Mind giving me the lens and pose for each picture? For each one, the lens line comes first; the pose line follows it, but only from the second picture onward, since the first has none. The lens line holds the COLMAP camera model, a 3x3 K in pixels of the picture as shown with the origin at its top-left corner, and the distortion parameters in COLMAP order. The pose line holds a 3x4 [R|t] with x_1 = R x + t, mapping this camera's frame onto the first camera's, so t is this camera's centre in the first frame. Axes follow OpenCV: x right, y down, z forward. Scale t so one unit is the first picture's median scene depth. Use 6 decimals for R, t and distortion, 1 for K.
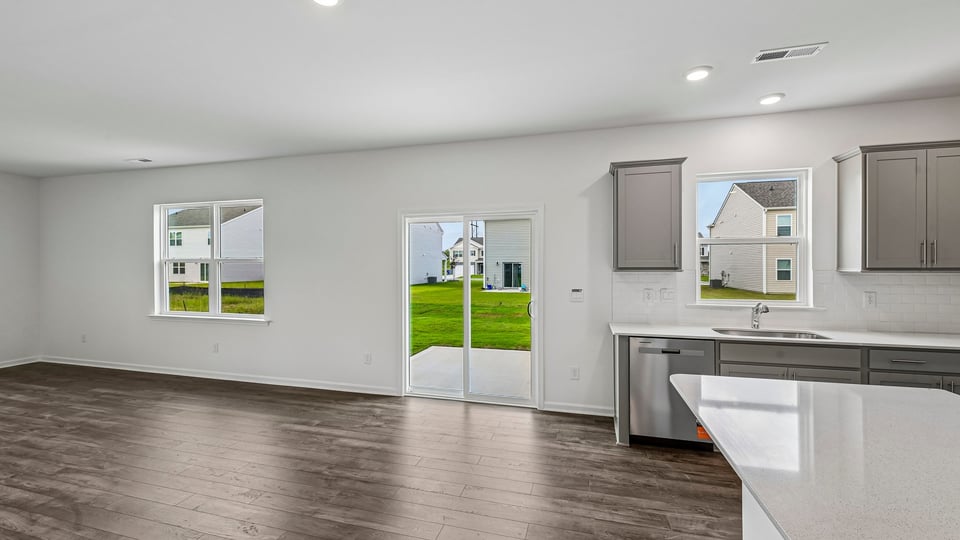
lens RADIAL K [[404.7, 0, 485.9], [0, 404.7, 270.3], [0, 0, 1]] dist [0.001948, -0.000120]
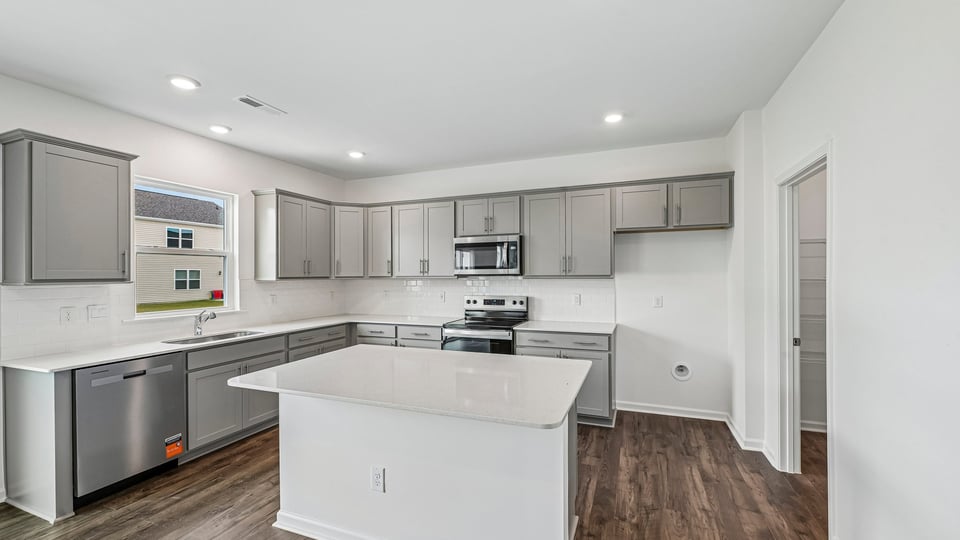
lens RADIAL K [[404.7, 0, 495.0], [0, 404.7, 272.8], [0, 0, 1]] dist [0.001948, -0.000120]
pose [[0.078666, 0.002833, 0.996897, -0.366678], [0.016192, 0.999860, -0.004119, -0.003453], [-0.996770, 0.016465, 0.078609, 0.155222]]
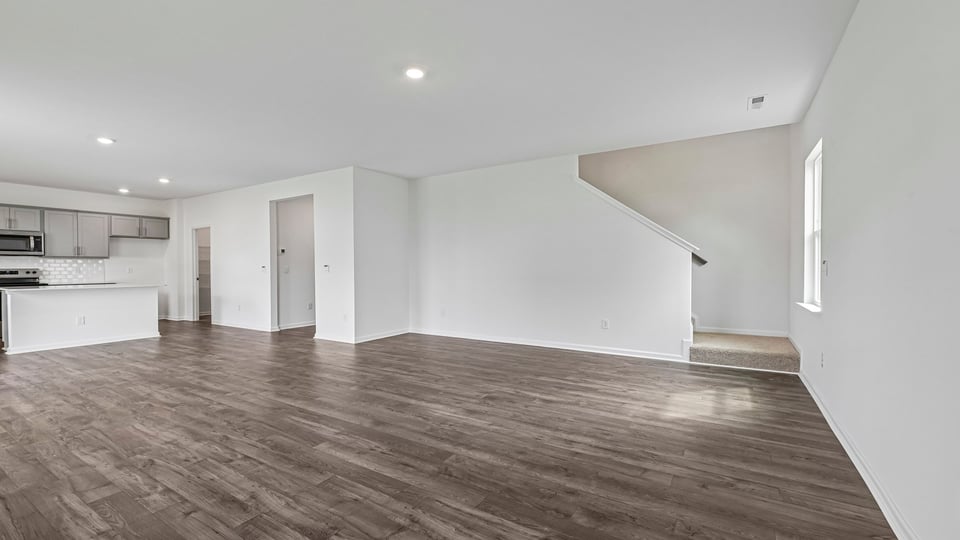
lens RADIAL K [[404.7, 0, 486.7], [0, 404.7, 270.6], [0, 0, 1]] dist [0.001948, -0.000120]
pose [[-0.966192, 0.008640, 0.257677, -2.280213], [0.012497, 0.999833, 0.013336, 0.096523], [-0.257519, 0.016106, -0.966139, 1.945599]]
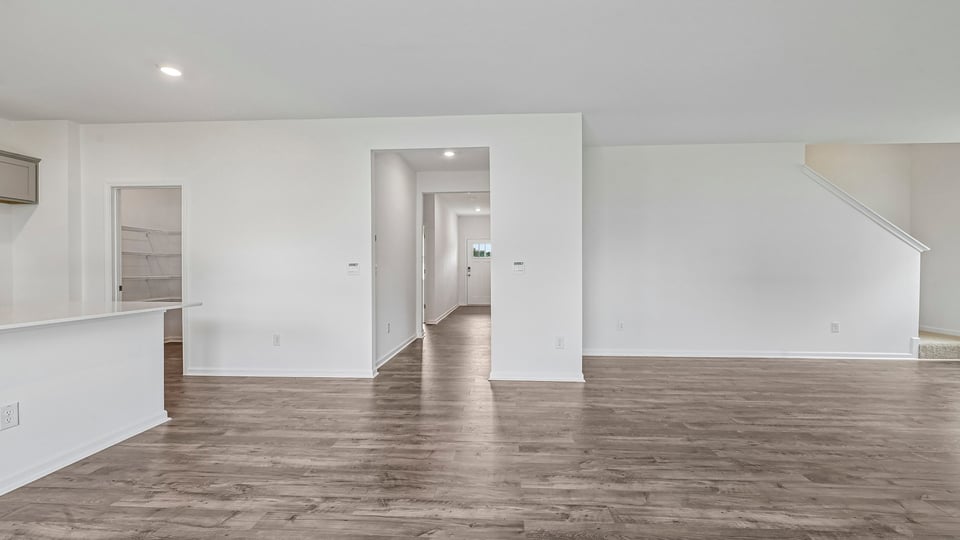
lens RADIAL K [[404.7, 0, 479.7], [0, 404.7, 270.3], [0, 0, 1]] dist [0.001948, -0.000120]
pose [[-0.973995, 0.008544, -0.226408, -0.316261], [0.004855, 0.999846, 0.016842, 0.085989], [0.226517, 0.015305, -0.973887, 1.345297]]
